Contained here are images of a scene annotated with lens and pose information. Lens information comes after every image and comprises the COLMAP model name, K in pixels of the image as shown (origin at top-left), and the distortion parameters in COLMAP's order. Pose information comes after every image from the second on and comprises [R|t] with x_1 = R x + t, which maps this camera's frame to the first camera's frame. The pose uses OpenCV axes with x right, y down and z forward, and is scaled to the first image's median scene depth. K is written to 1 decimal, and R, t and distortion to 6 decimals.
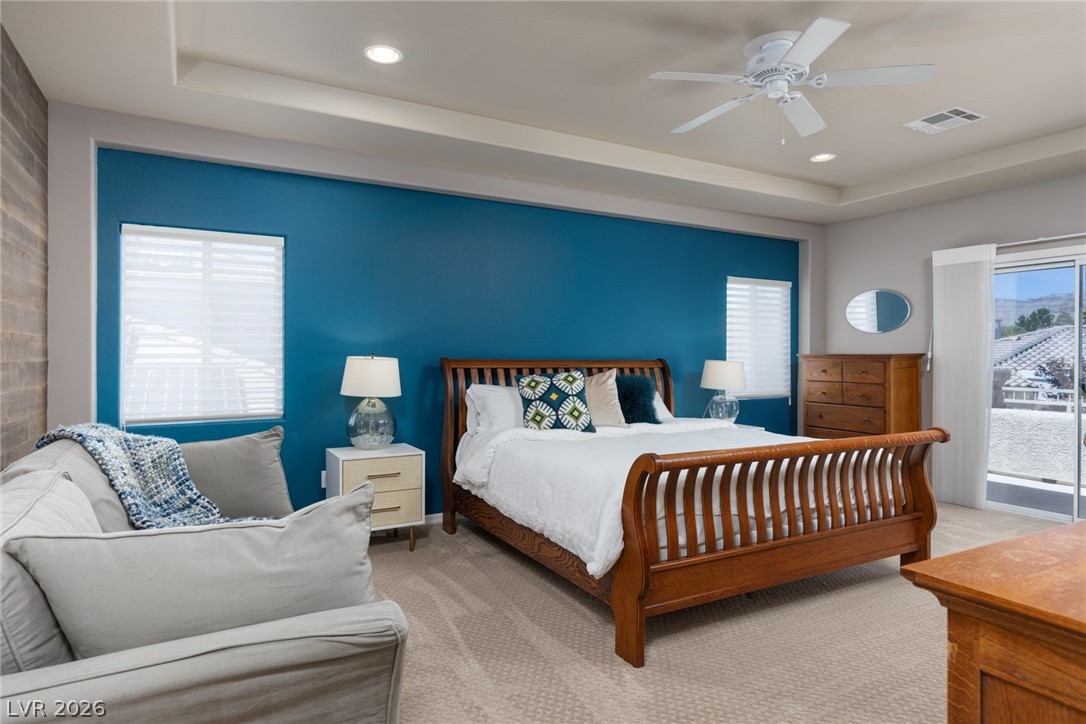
lens RADIAL K [[638.9, 0, 544.2], [0, 638.9, 356.0], [0, 0, 1]] dist [0.003521, 0.000466]
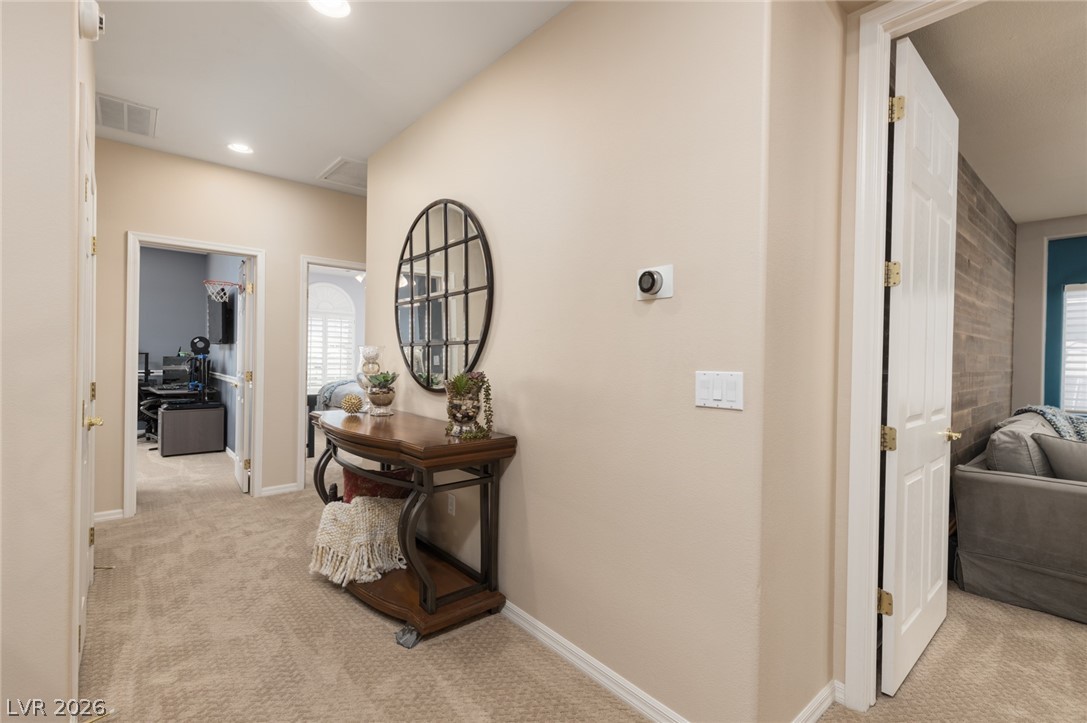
lens RADIAL K [[491.5, 0, 544.9], [0, 491.5, 360.0], [0, 0, 1]] dist [0.003159, -0.000430]
pose [[0.201711, 0.005691, -0.979429, 0.330508], [-0.020895, 0.999781, 0.001506, 0.002511], [0.979222, 0.020162, 0.201786, -0.602549]]
